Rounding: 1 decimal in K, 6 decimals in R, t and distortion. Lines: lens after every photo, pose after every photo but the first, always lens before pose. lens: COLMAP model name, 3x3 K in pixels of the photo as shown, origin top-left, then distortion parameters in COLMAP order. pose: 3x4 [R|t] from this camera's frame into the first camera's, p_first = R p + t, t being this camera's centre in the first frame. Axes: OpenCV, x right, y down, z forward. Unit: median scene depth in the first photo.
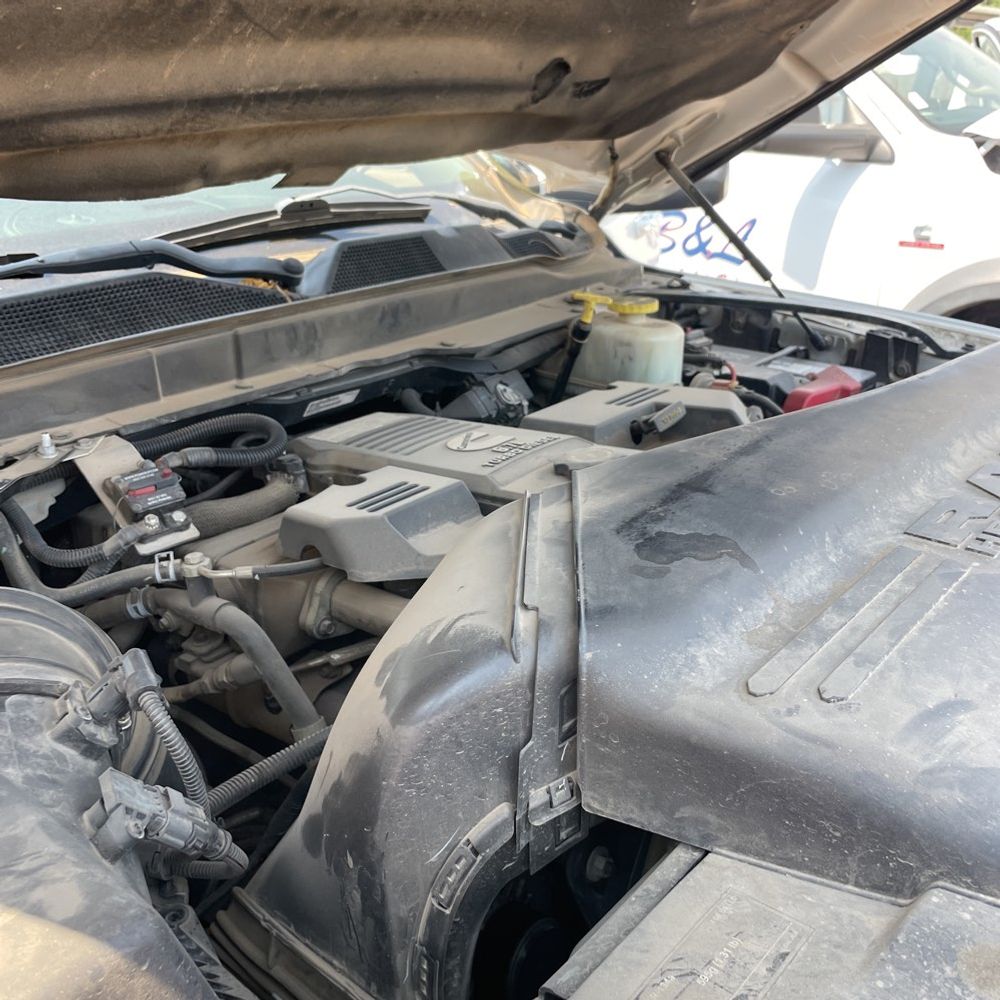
lens RADIAL K [[1004.4, 0, 498.6], [0, 1004.4, 498.7], [0, 0, 1]] dist [0.046670, 0.000000]
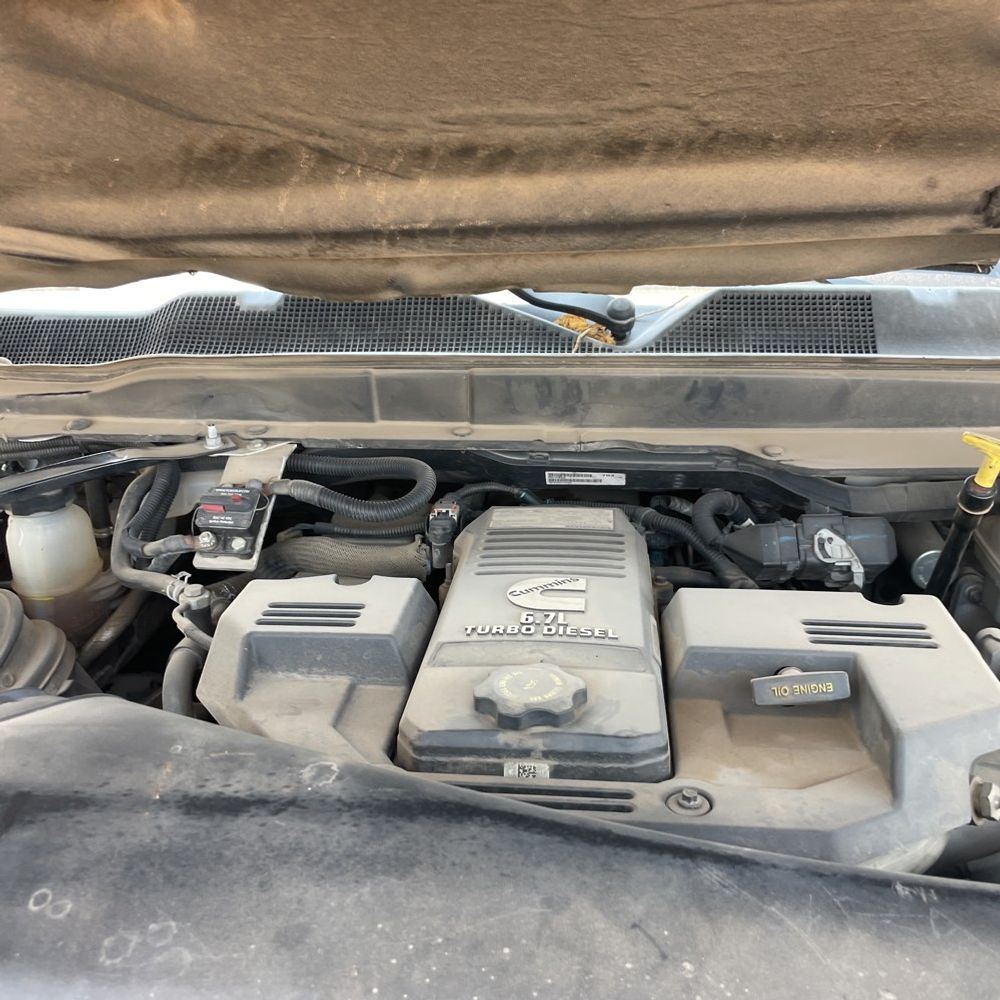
lens RADIAL K [[1004.4, 0, 499.8], [0, 1004.4, 502.6], [0, 0, 1]] dist [0.046670, 0.000000]
pose [[0.595042, 0.330219, -0.732721, 0.435381], [-0.302000, 0.936748, 0.176914, -0.219680], [0.744795, 0.116011, 0.657131, 0.449486]]
